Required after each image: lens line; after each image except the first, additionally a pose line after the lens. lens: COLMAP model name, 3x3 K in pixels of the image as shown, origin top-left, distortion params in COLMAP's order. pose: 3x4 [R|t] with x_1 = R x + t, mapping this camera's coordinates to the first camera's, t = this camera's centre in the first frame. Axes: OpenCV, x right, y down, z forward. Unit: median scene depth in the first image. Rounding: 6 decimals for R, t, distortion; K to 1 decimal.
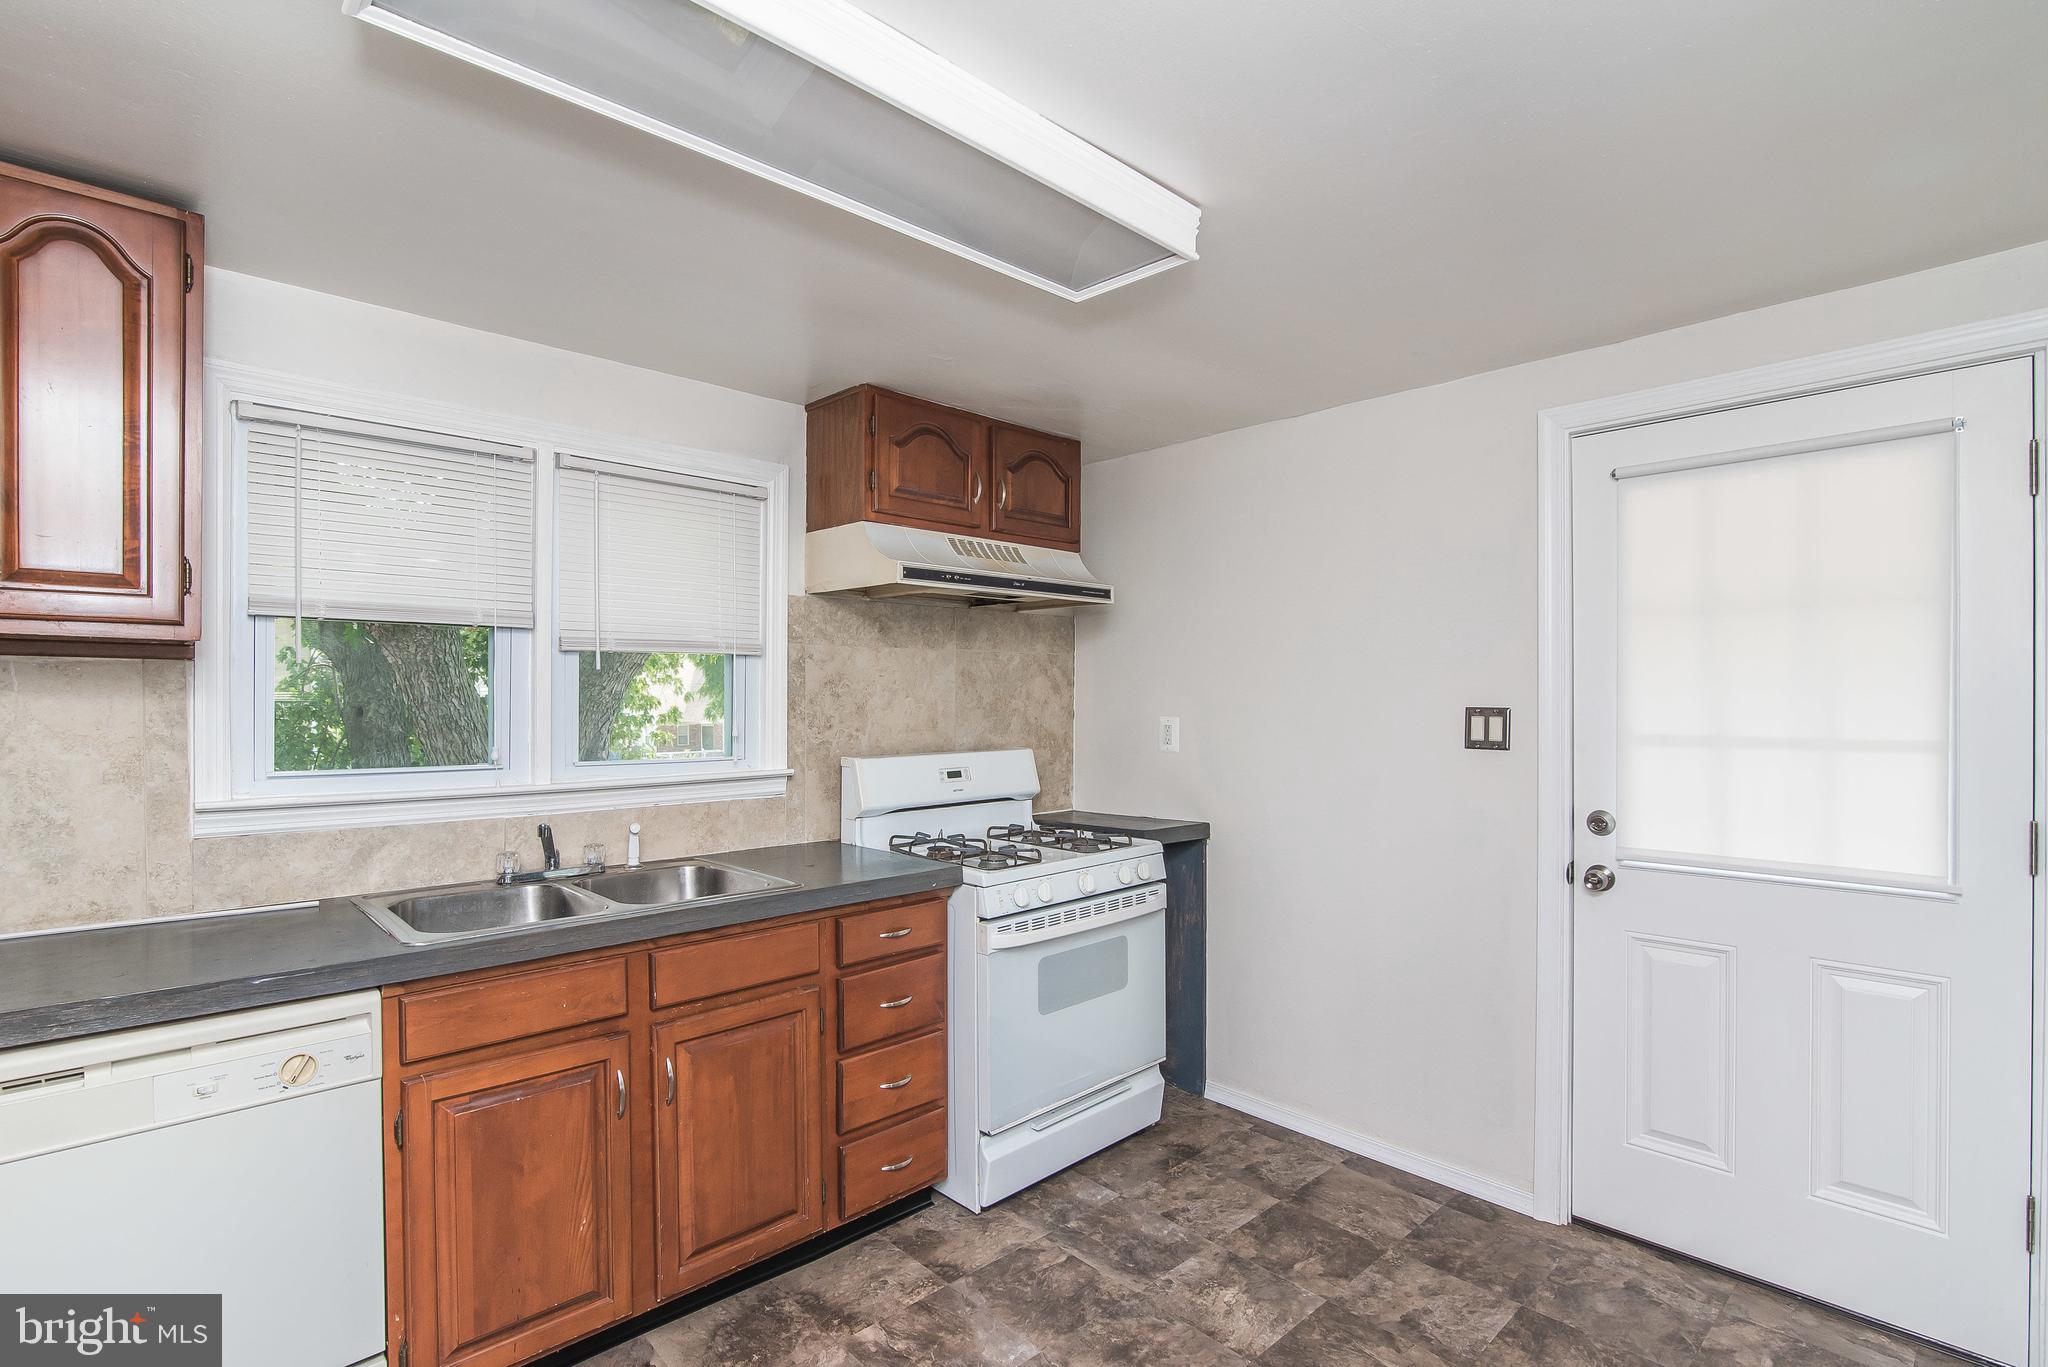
lens RADIAL K [[970.9, 0, 1010.1], [0, 970.9, 687.5], [0, 0, 1]] dist [-0.009687, 0.000430]
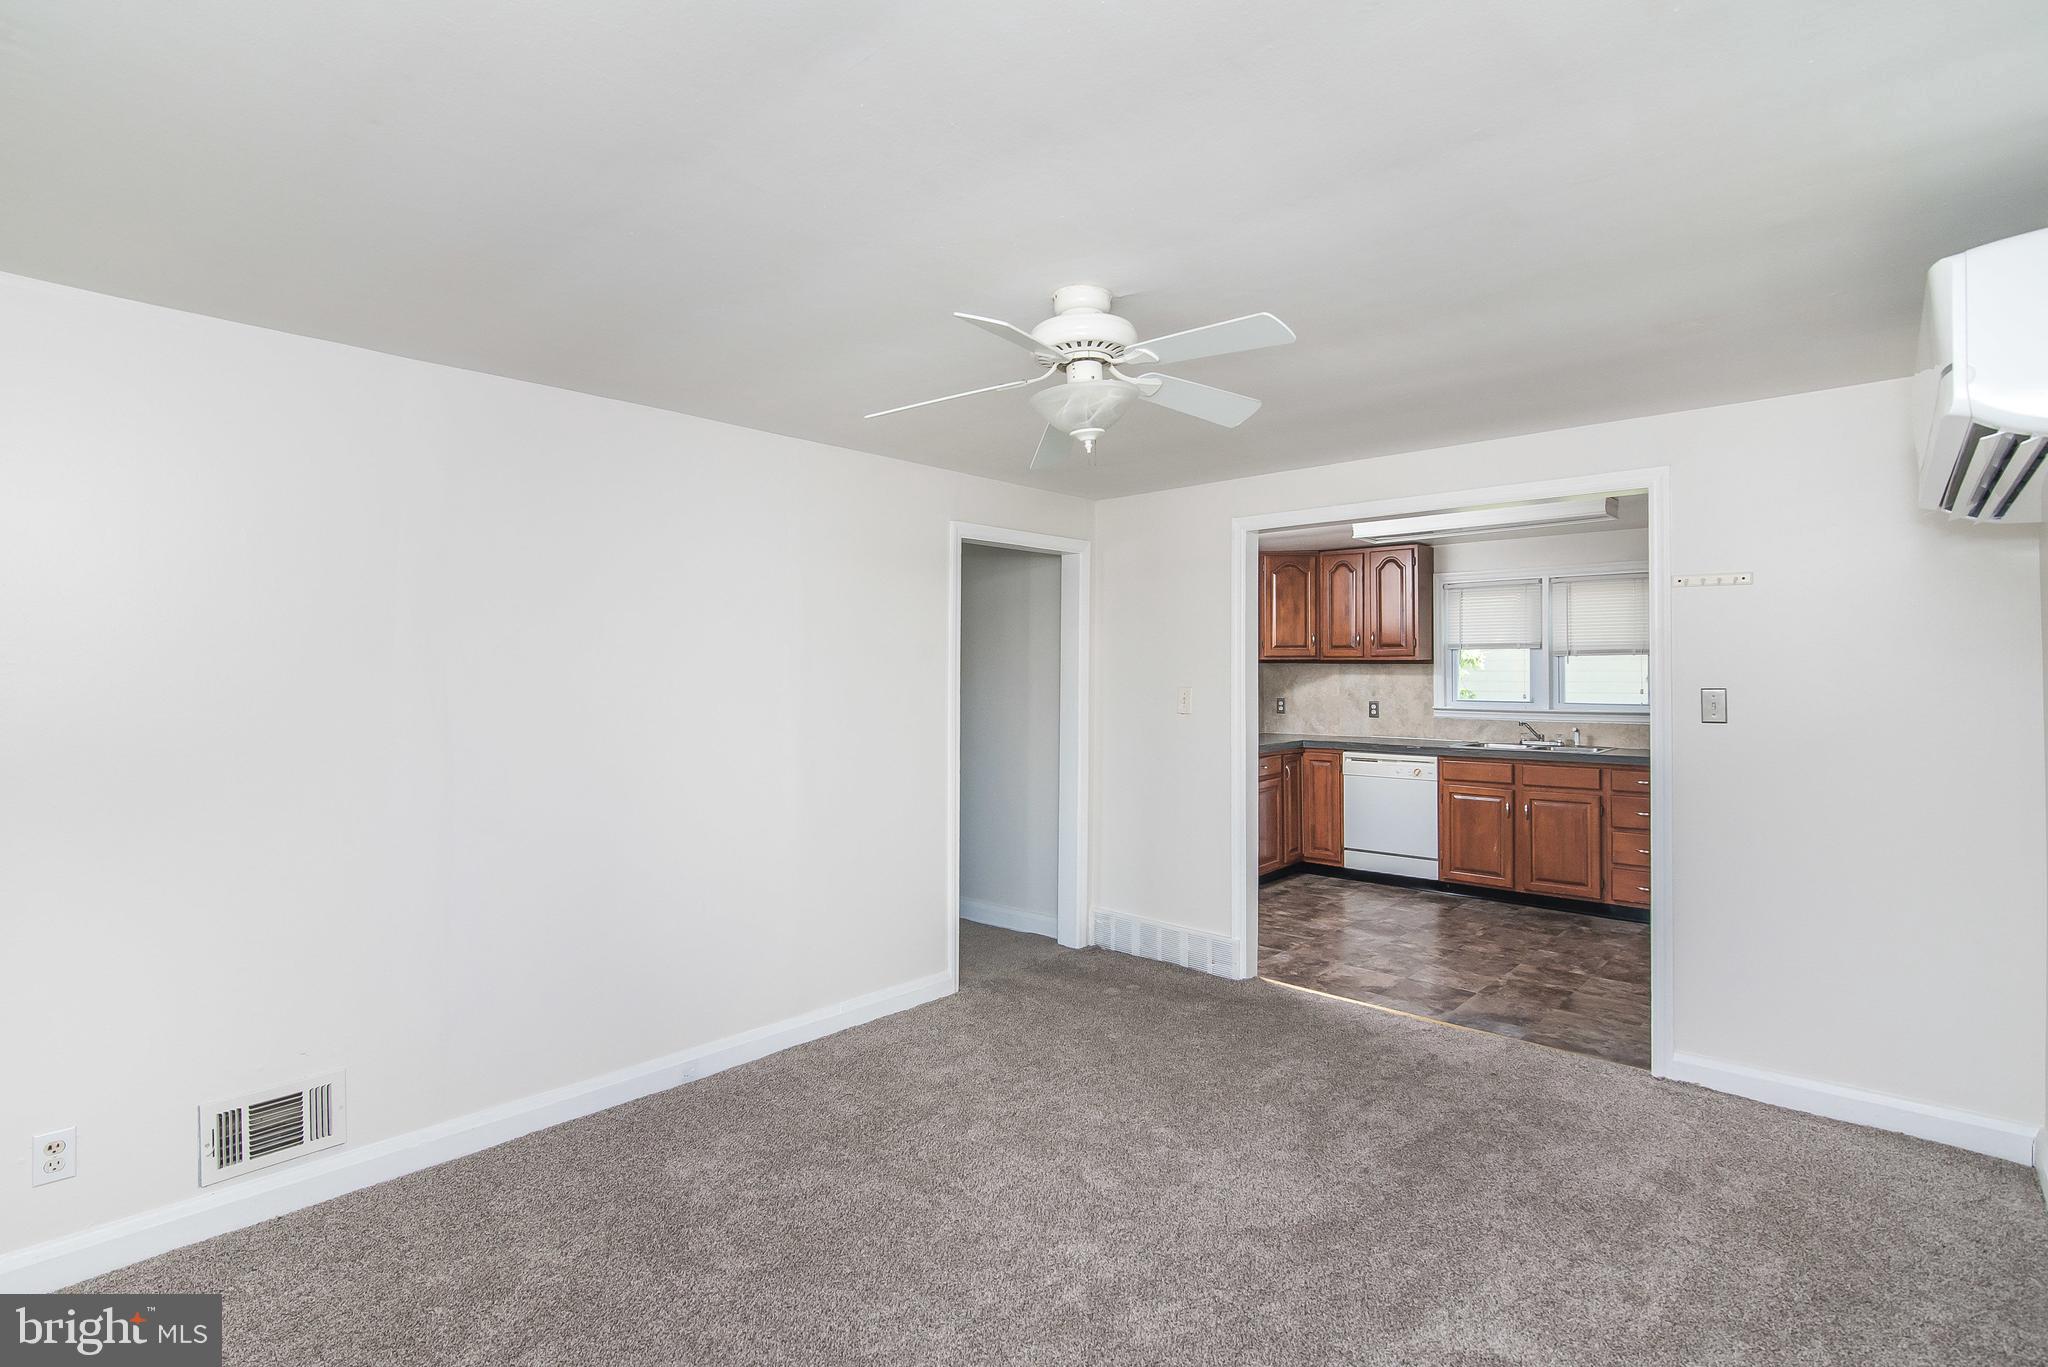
lens RADIAL K [[970.9, 0, 1010.1], [0, 970.9, 687.5], [0, 0, 1]] dist [-0.009687, 0.000430]
pose [[0.063230, 0.008443, -0.997963, 1.785339], [0.012219, 0.999883, 0.009234, 0.001834], [0.997924, -0.012778, 0.063119, -0.510528]]
